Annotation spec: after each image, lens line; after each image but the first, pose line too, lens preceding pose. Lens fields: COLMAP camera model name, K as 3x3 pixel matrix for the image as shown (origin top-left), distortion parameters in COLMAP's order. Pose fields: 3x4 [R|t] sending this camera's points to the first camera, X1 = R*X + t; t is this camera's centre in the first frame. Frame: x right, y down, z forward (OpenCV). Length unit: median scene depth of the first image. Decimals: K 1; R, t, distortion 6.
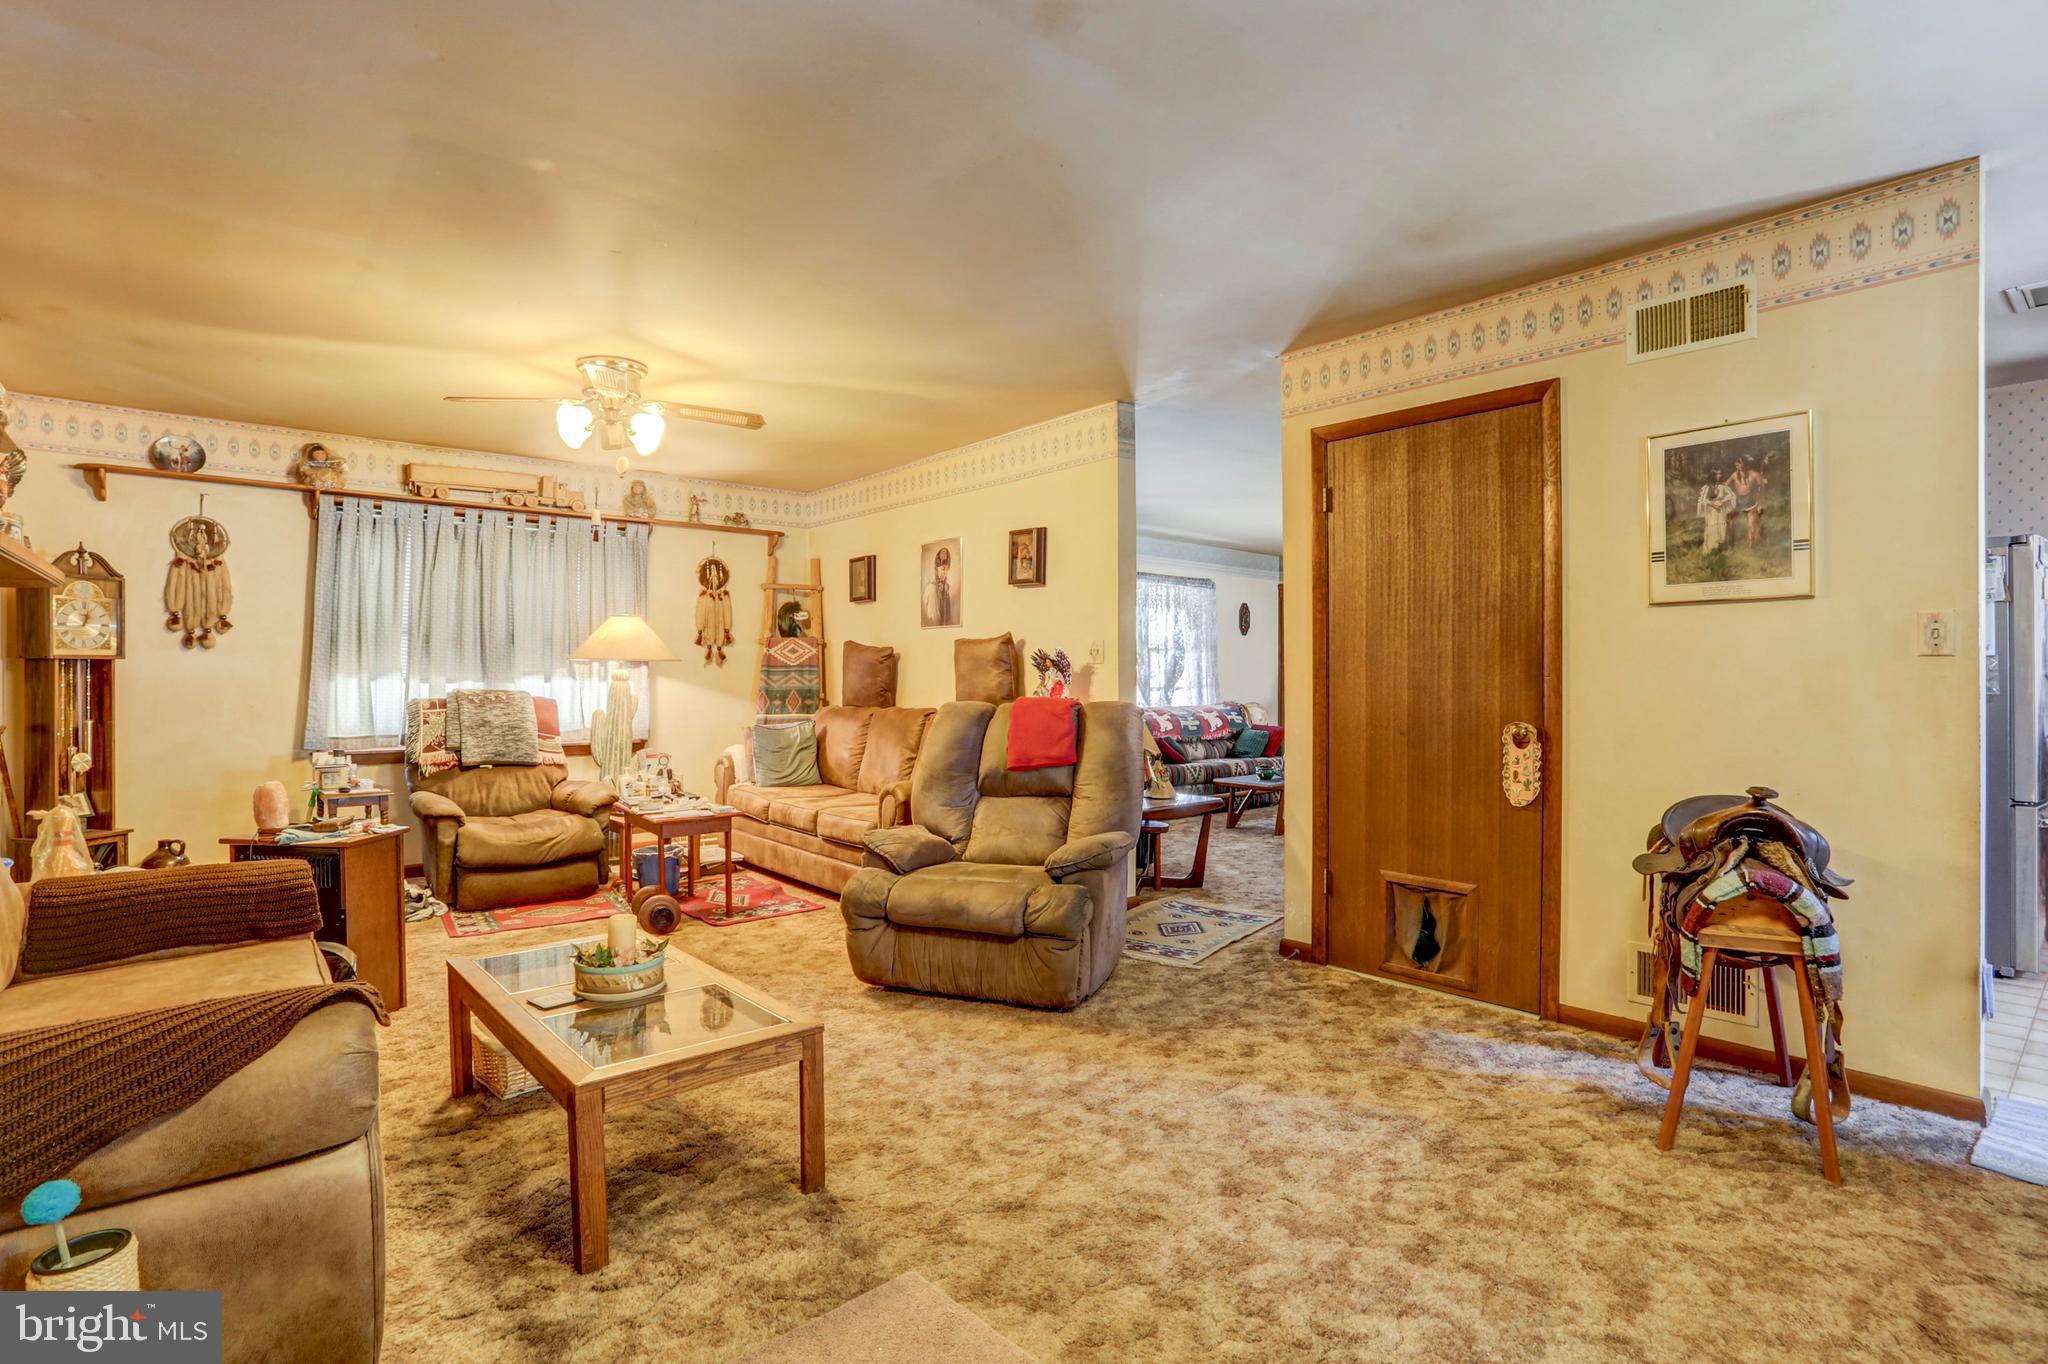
lens RADIAL K [[992.5, 0, 1014.2], [0, 992.5, 674.4], [0, 0, 1]] dist [-0.070687, 0.026388]
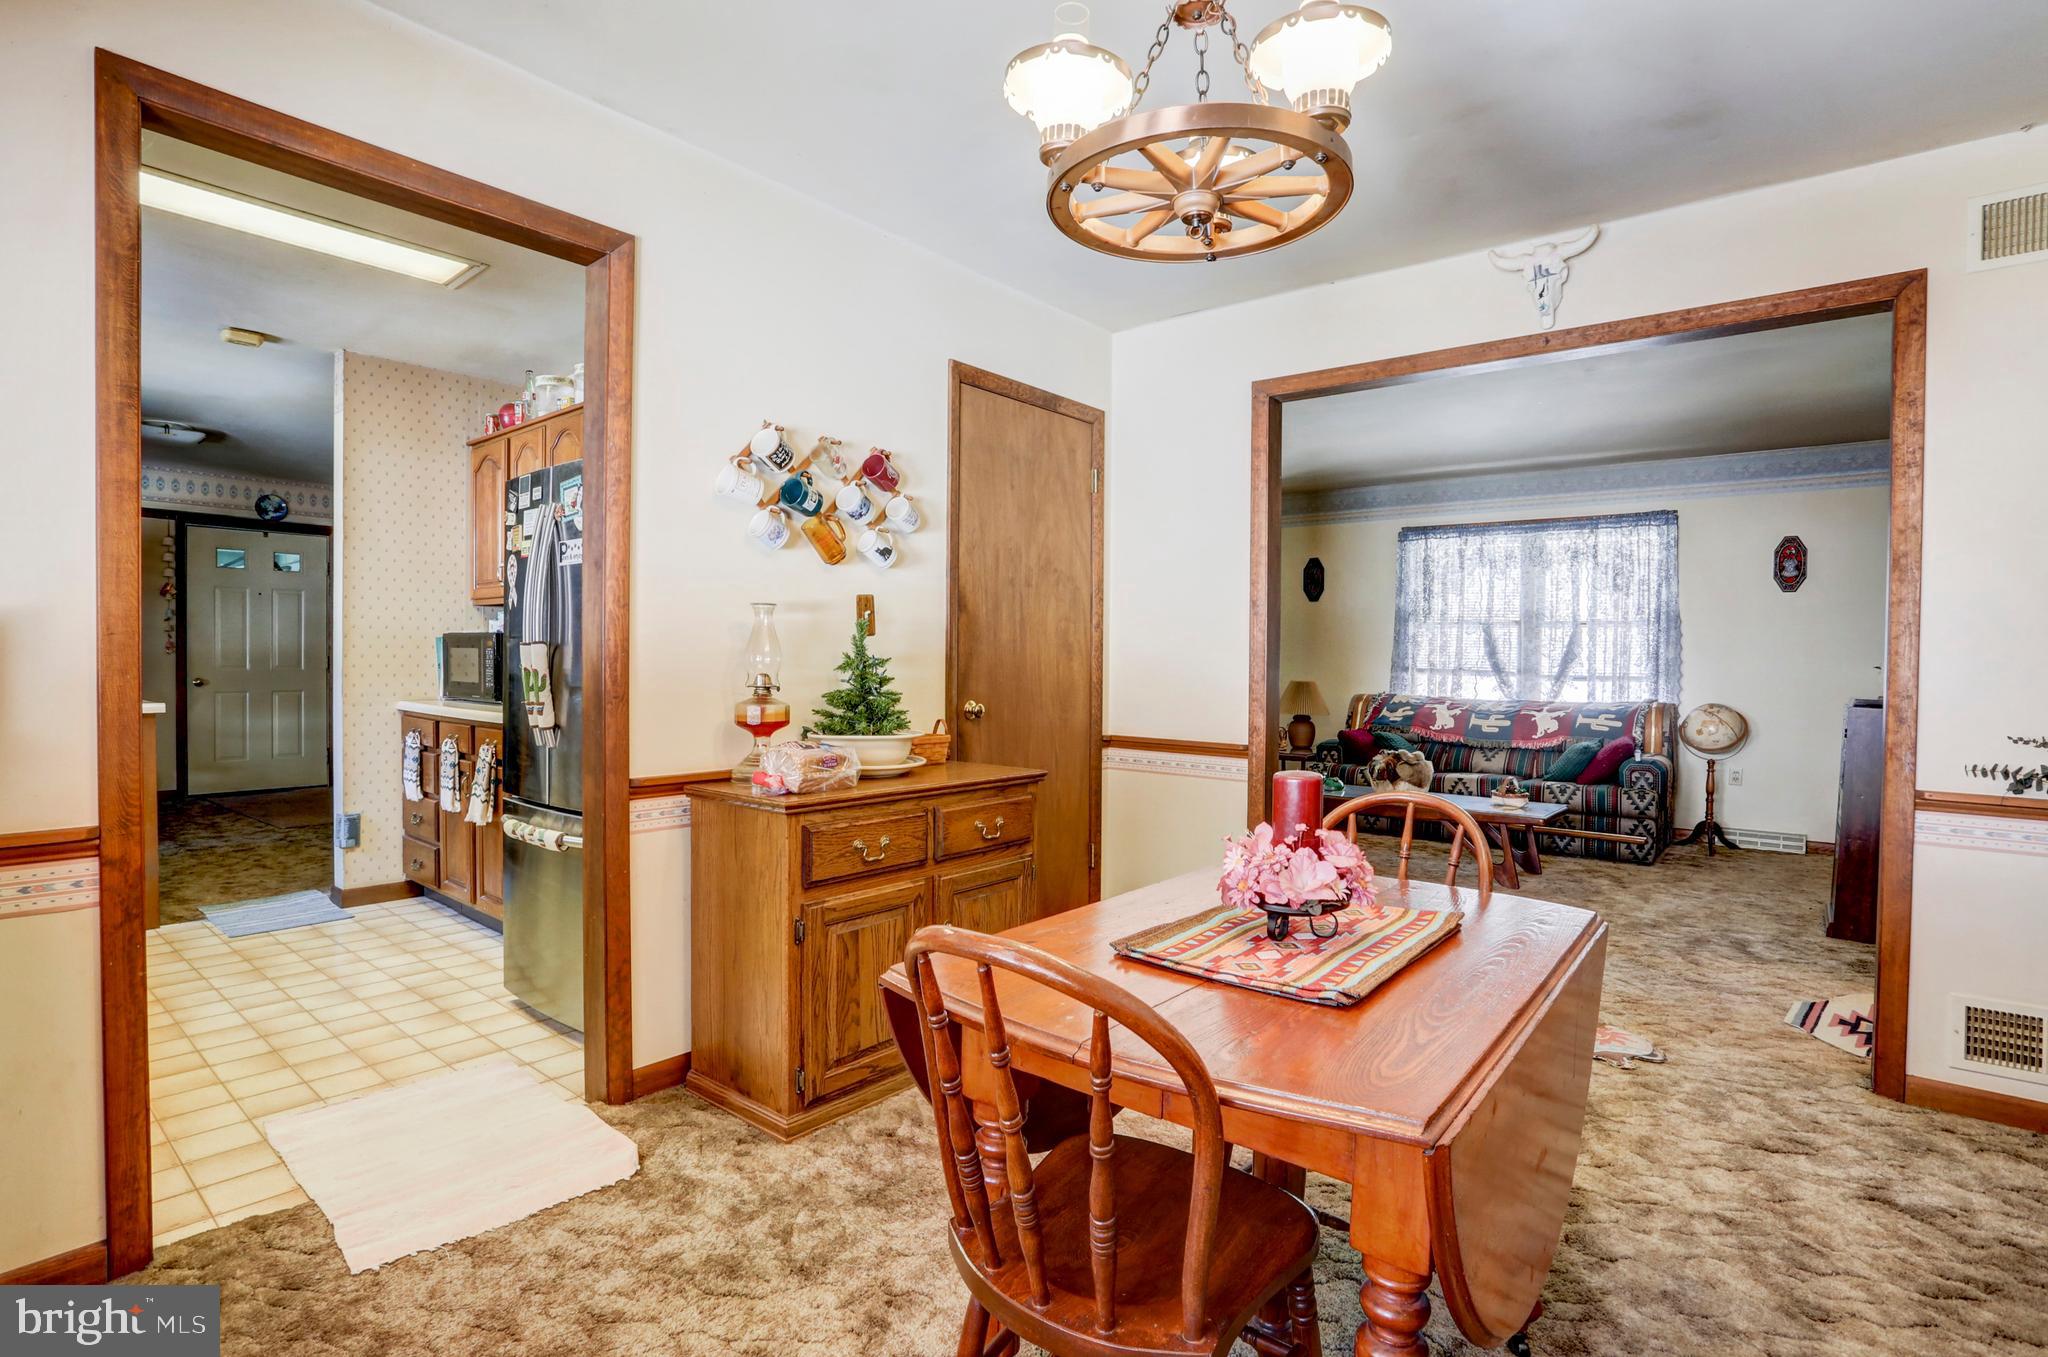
lens RADIAL K [[992.5, 0, 1037.0], [0, 992.5, 681.4], [0, 0, 1]] dist [-0.070687, 0.026388]
pose [[0.193444, 0.022463, -0.980854, 1.308415], [-0.007373, 0.999743, 0.021442, 0.008721], [0.981084, 0.003084, 0.193560, 0.838720]]
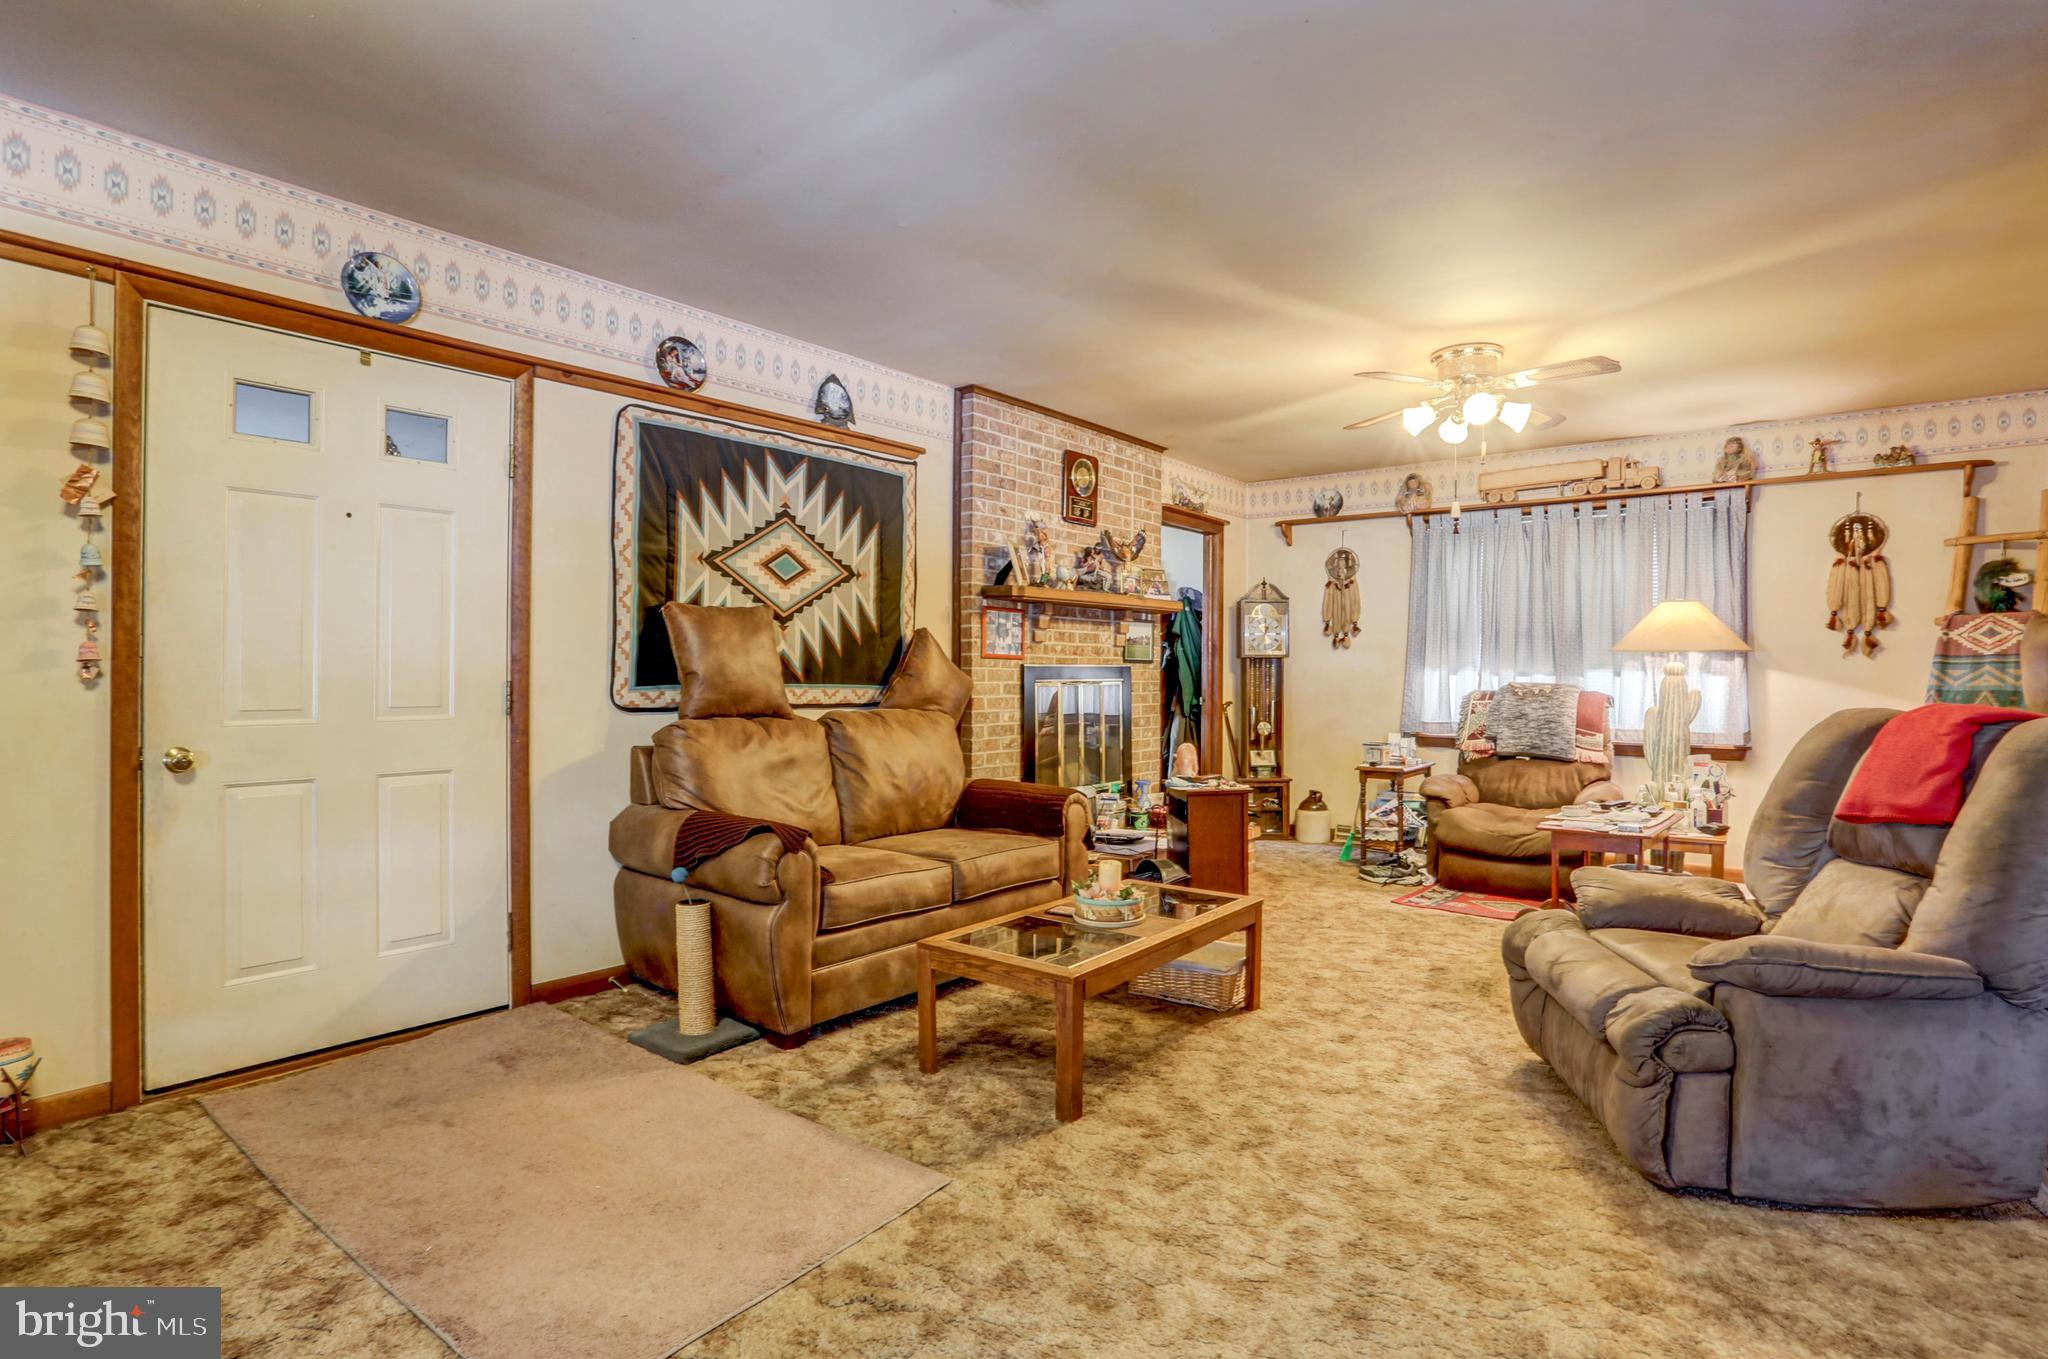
lens RADIAL K [[992.5, 0, 1038.0], [0, 992.5, 668.2], [0, 0, 1]] dist [-0.070687, 0.026388]
pose [[0.196909, -0.001662, -0.980420, 0.355114], [-0.000761, 0.999998, -0.001848, 0.002633], [0.980422, 0.001110, 0.196907, 0.292141]]
